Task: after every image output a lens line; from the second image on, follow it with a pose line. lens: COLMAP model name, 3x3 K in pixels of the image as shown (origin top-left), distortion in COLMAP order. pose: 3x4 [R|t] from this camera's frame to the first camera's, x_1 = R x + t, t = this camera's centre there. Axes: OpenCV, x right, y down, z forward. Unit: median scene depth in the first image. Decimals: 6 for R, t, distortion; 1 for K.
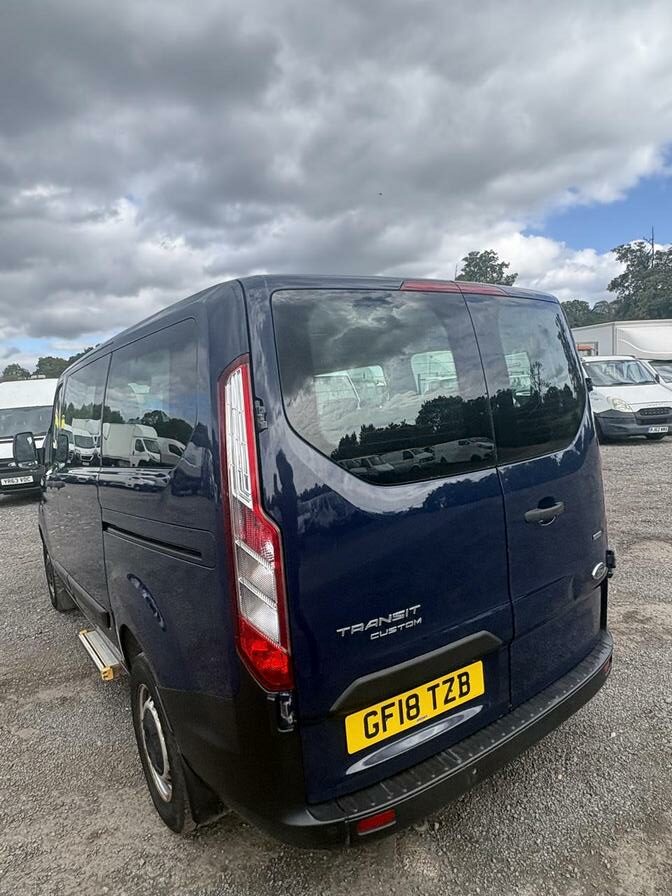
lens RADIAL K [[537.5, 0, 341.3], [0, 537.5, 458.9], [0, 0, 1]] dist [0.003659, -0.000294]
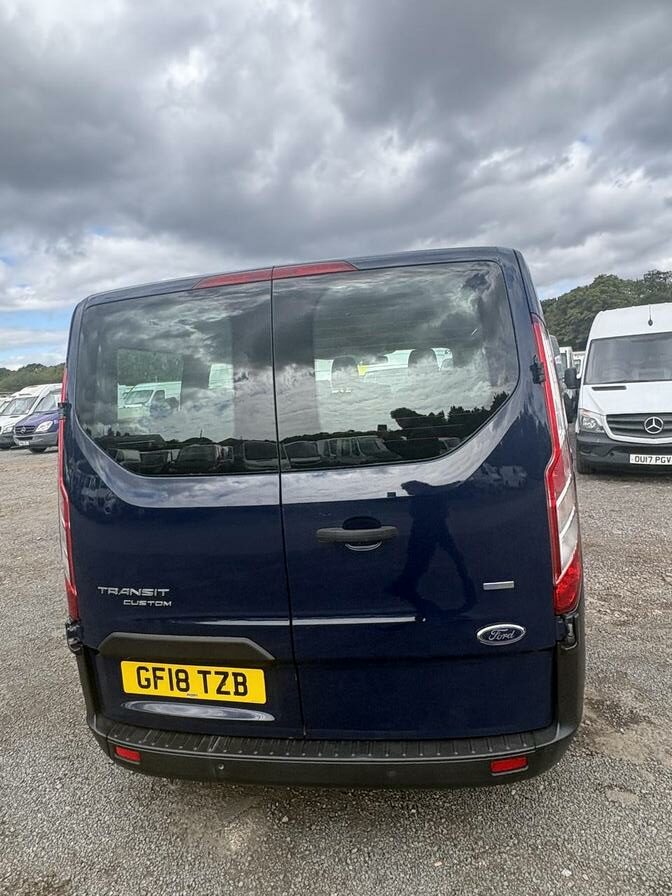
lens RADIAL K [[537.5, 0, 341.3], [0, 537.5, 458.9], [0, 0, 1]] dist [0.003659, -0.000294]
pose [[0.720253, 0.117500, -0.683688, 0.998984], [-0.062169, 0.992518, 0.105083, -0.110603], [0.690921, -0.033182, 0.722169, 0.429163]]
